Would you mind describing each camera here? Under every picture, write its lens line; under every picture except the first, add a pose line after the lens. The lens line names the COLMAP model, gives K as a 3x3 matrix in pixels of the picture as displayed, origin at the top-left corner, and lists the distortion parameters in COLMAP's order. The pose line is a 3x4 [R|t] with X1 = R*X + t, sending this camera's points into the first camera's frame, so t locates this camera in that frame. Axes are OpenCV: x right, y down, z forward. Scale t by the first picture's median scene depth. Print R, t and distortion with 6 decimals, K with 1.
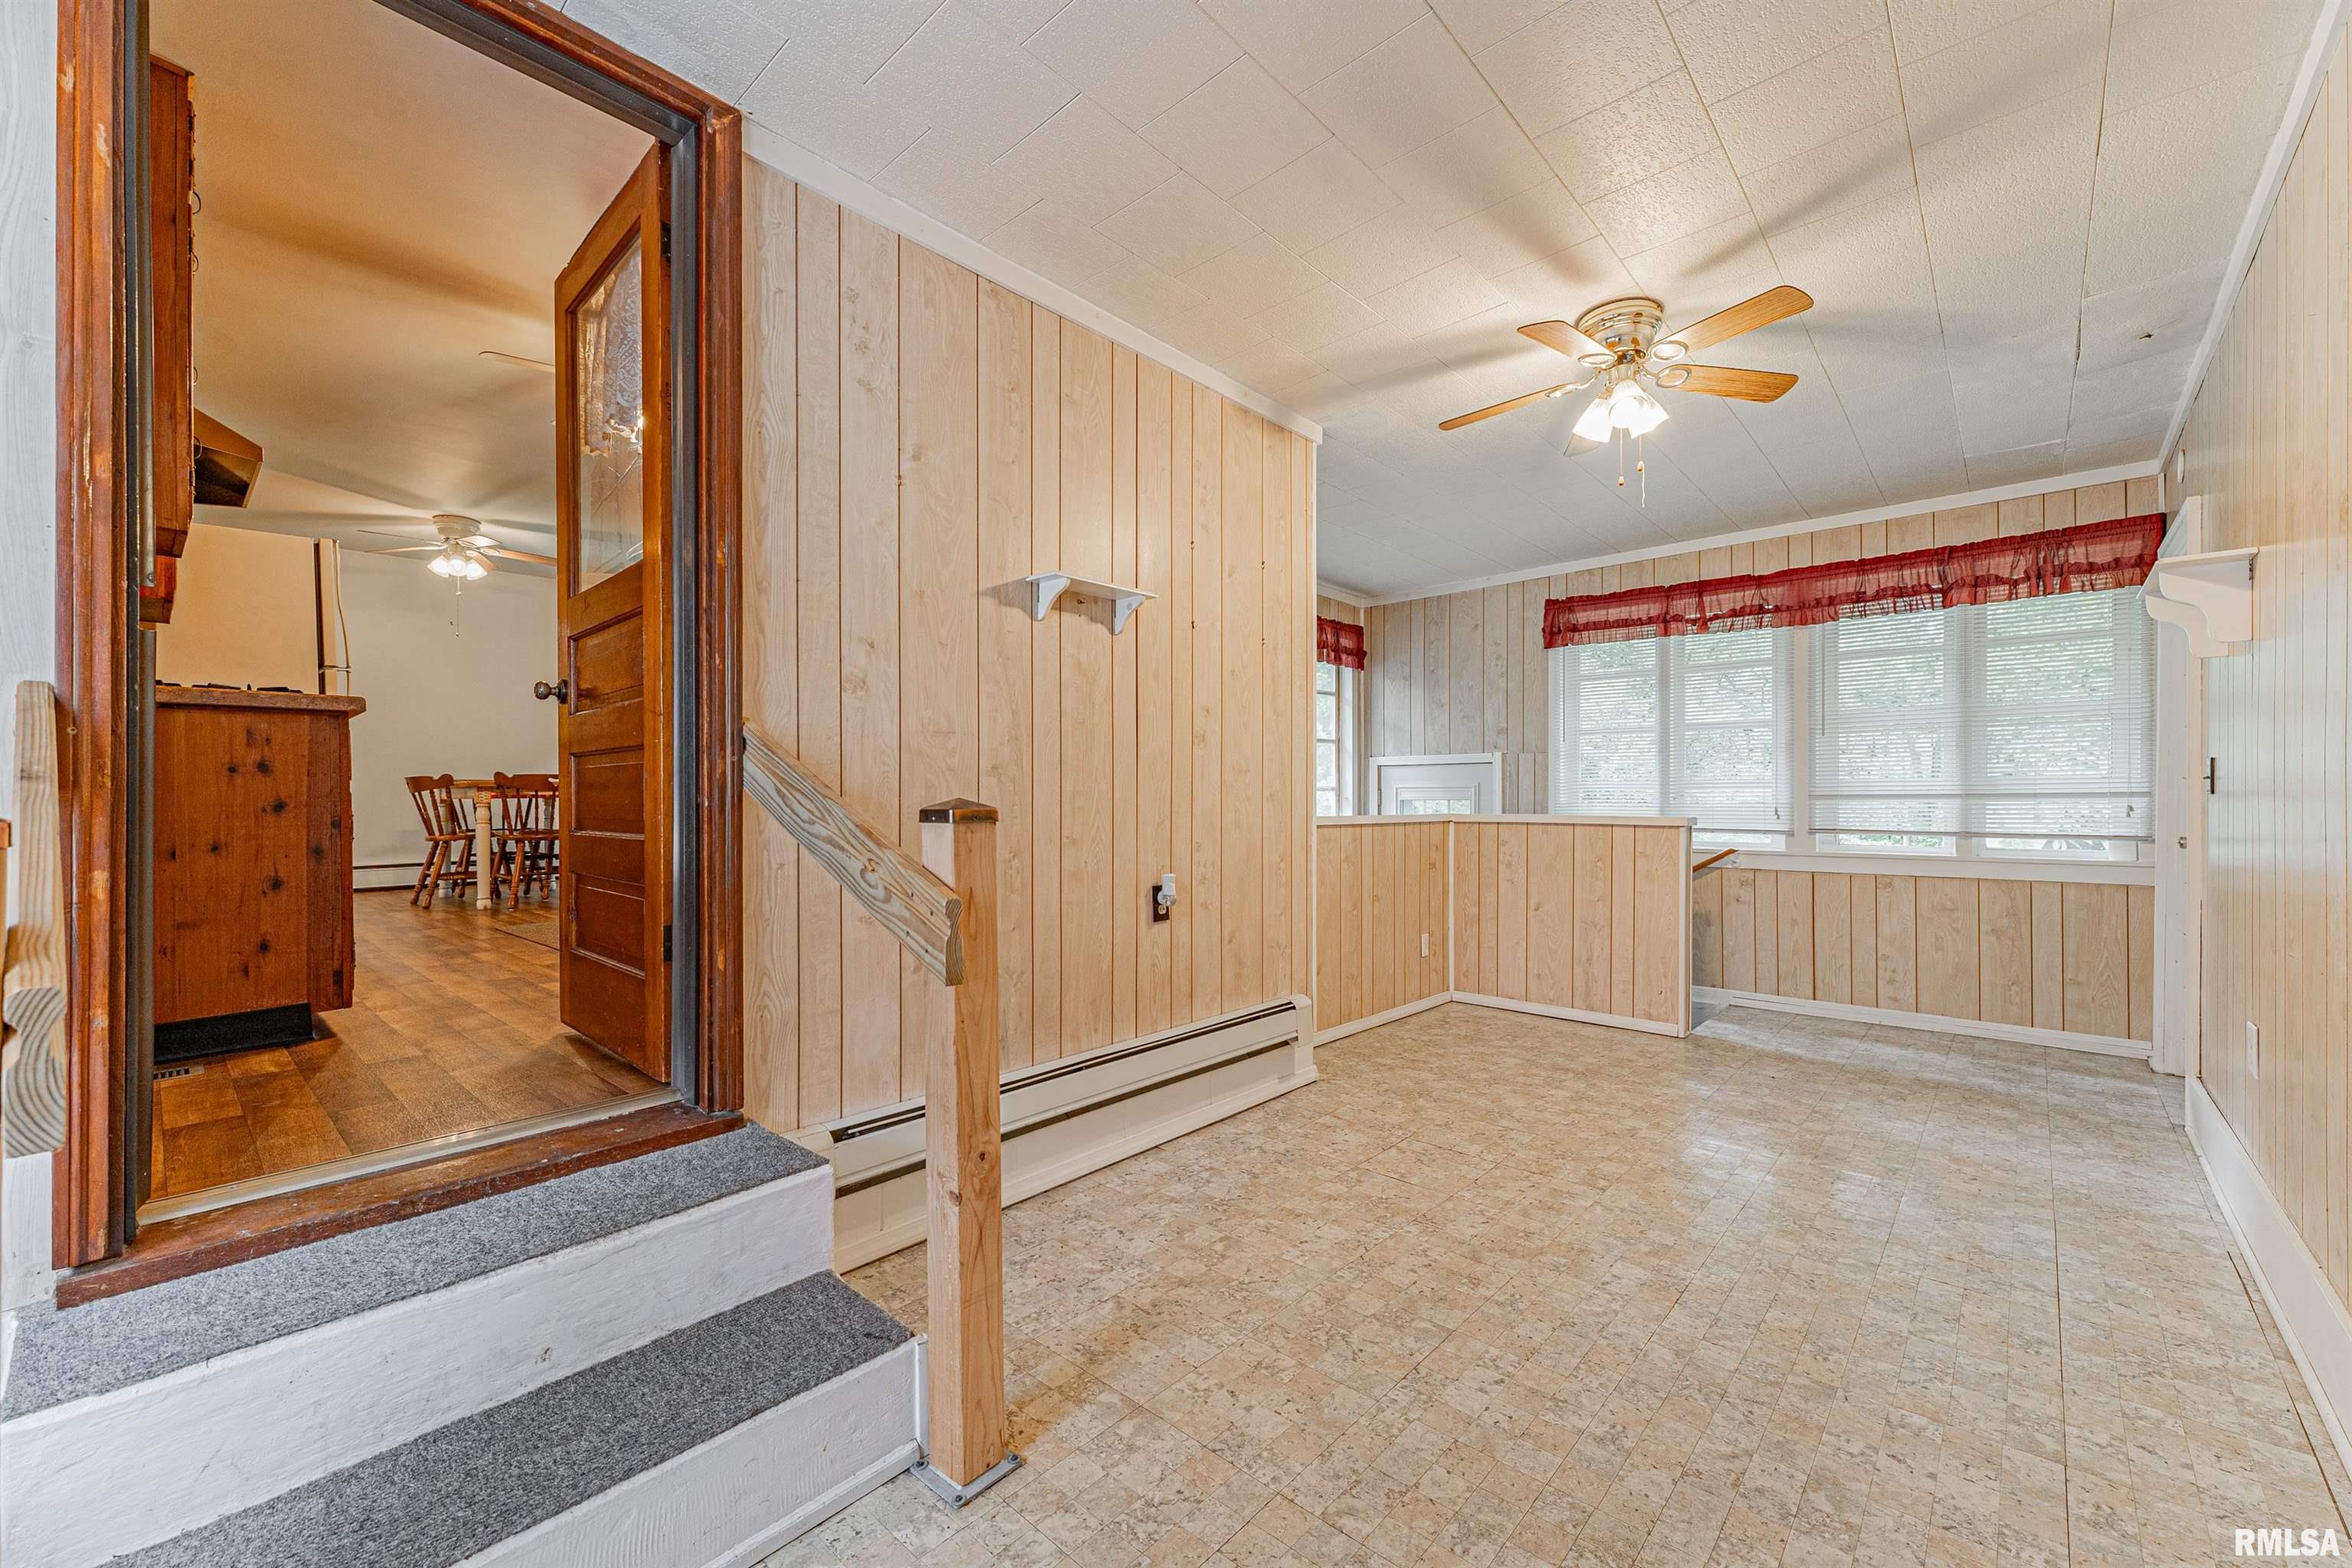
lens RADIAL K [[955.6, 0, 1173.5], [0, 955.6, 794.0], [0, 0, 1]] dist [0.002770, -0.000774]
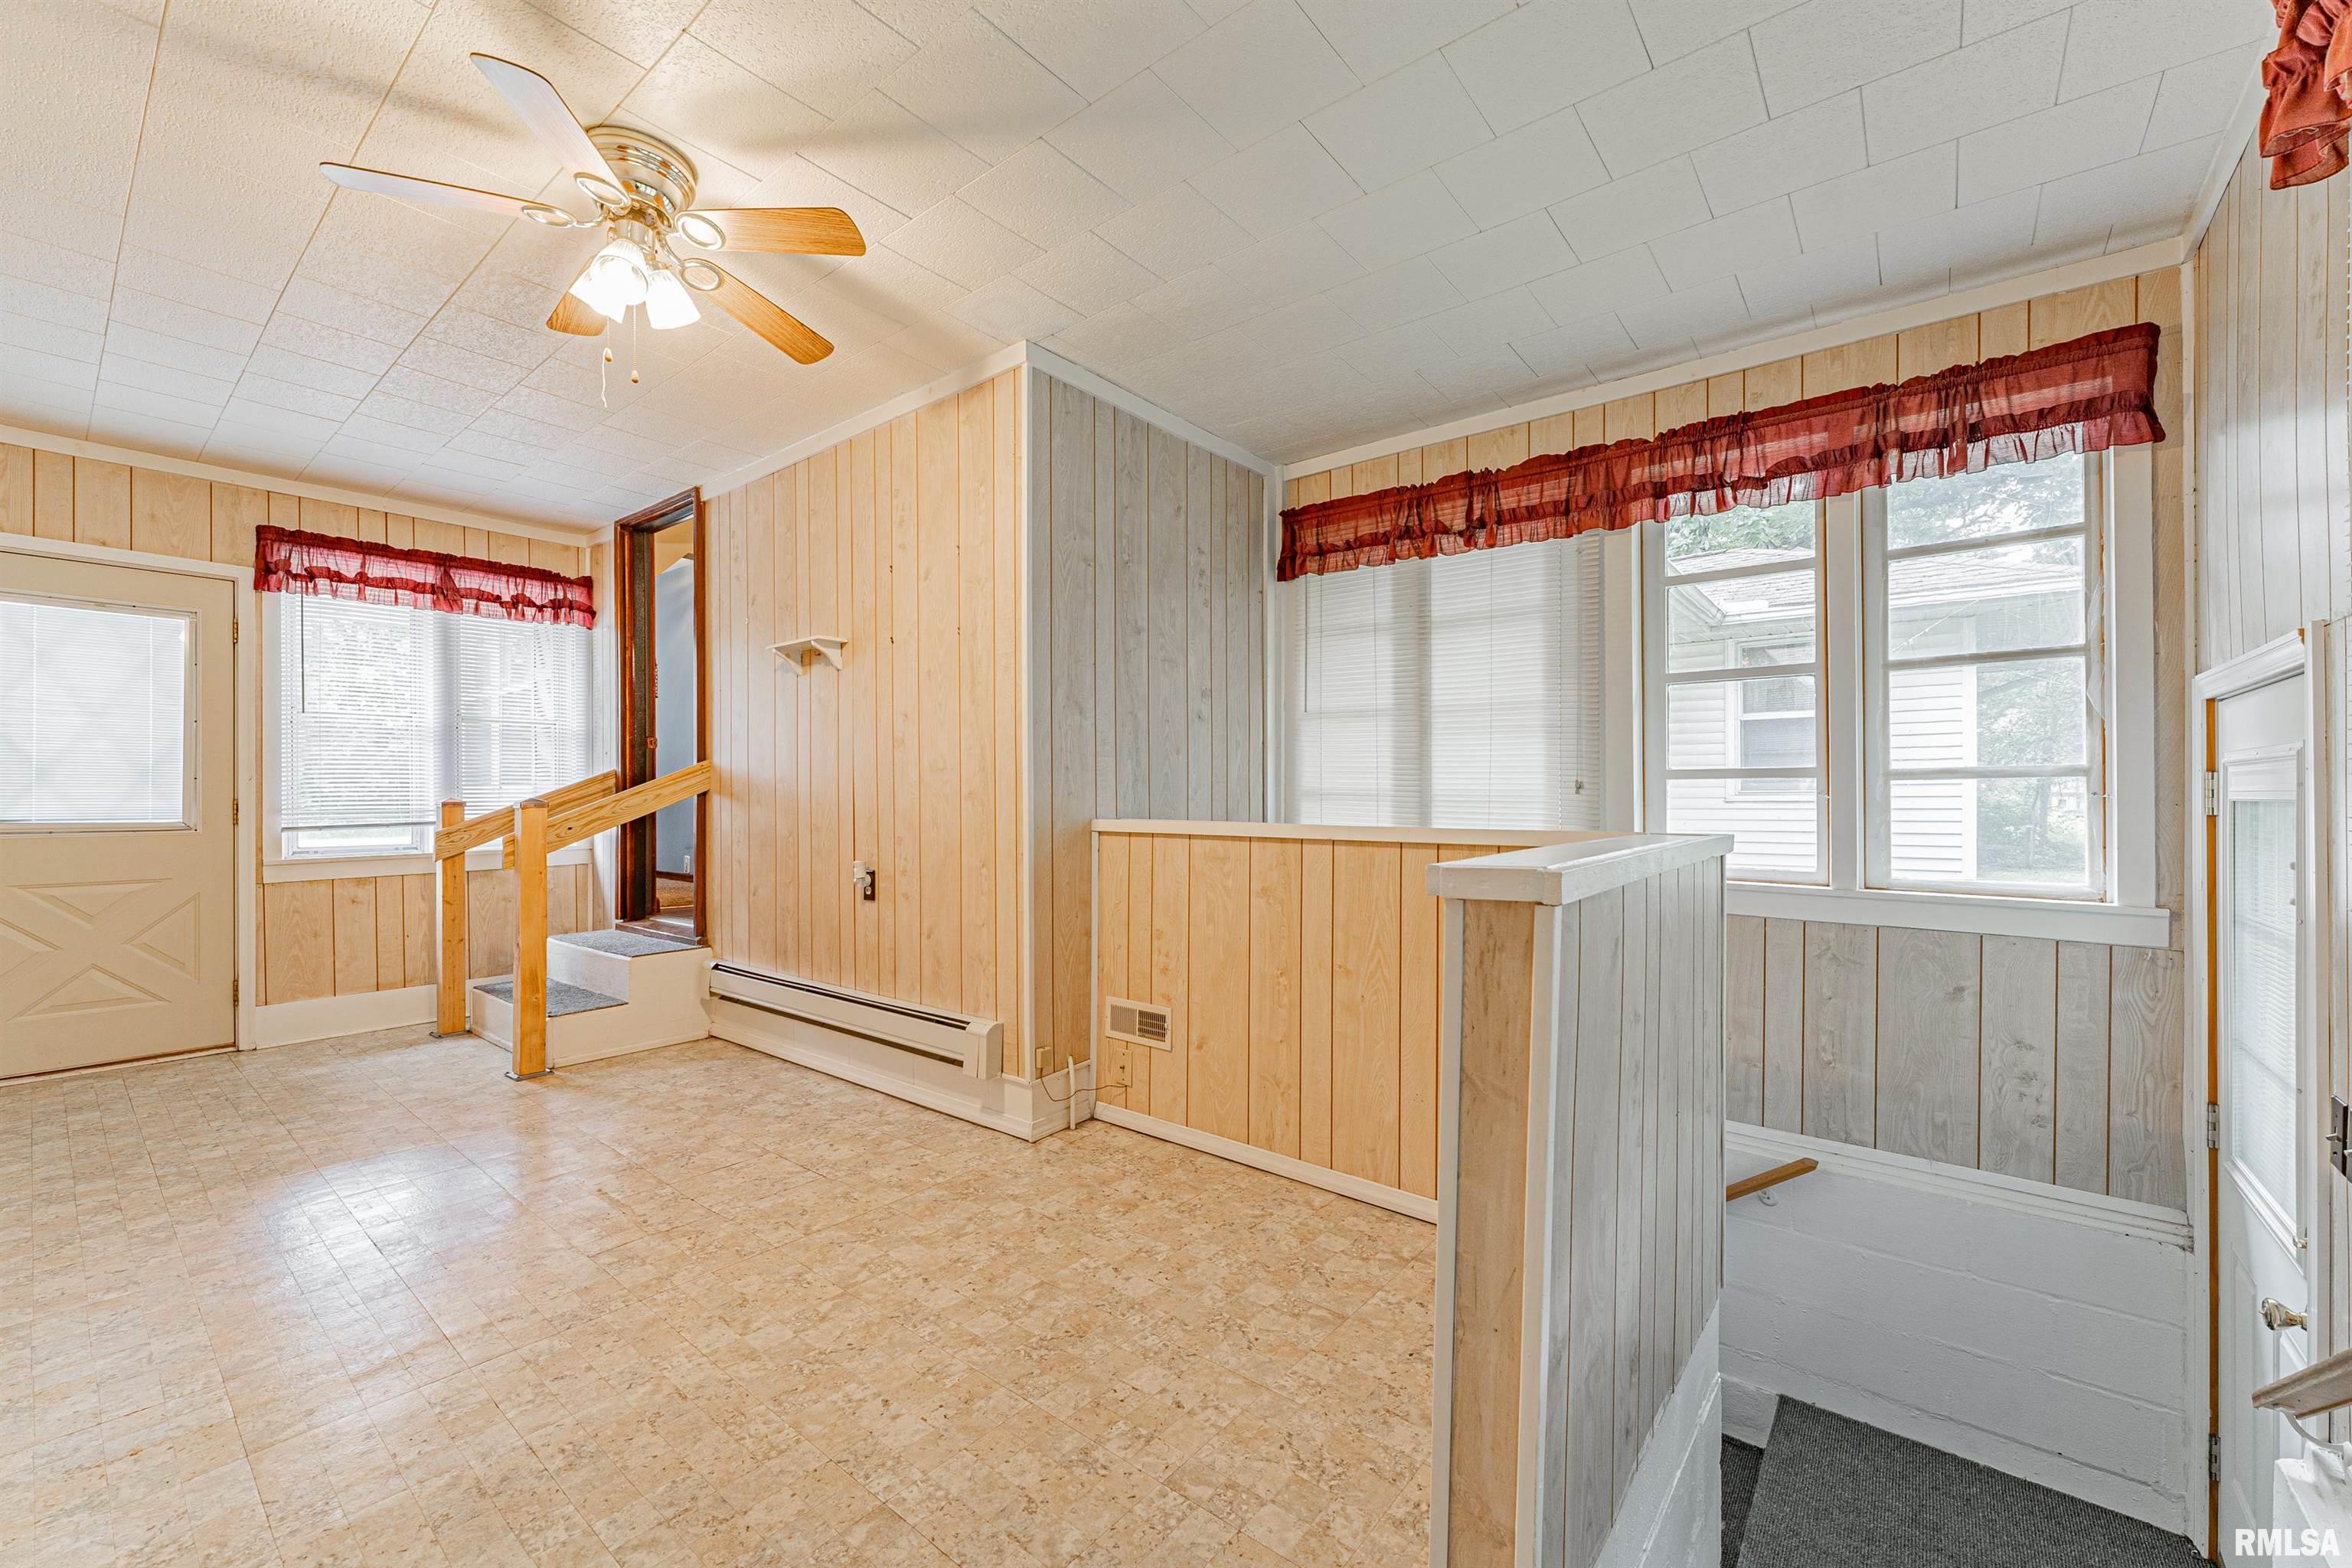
lens RADIAL K [[955.6, 0, 1180.6], [0, 955.6, 794.0], [0, 0, 1]] dist [0.002770, -0.000774]
pose [[0.037138, -0.001402, -0.999309, 1.079704], [0.007367, 0.999972, -0.001130, 0.004585], [0.999283, -0.007320, 0.037148, 1.221145]]
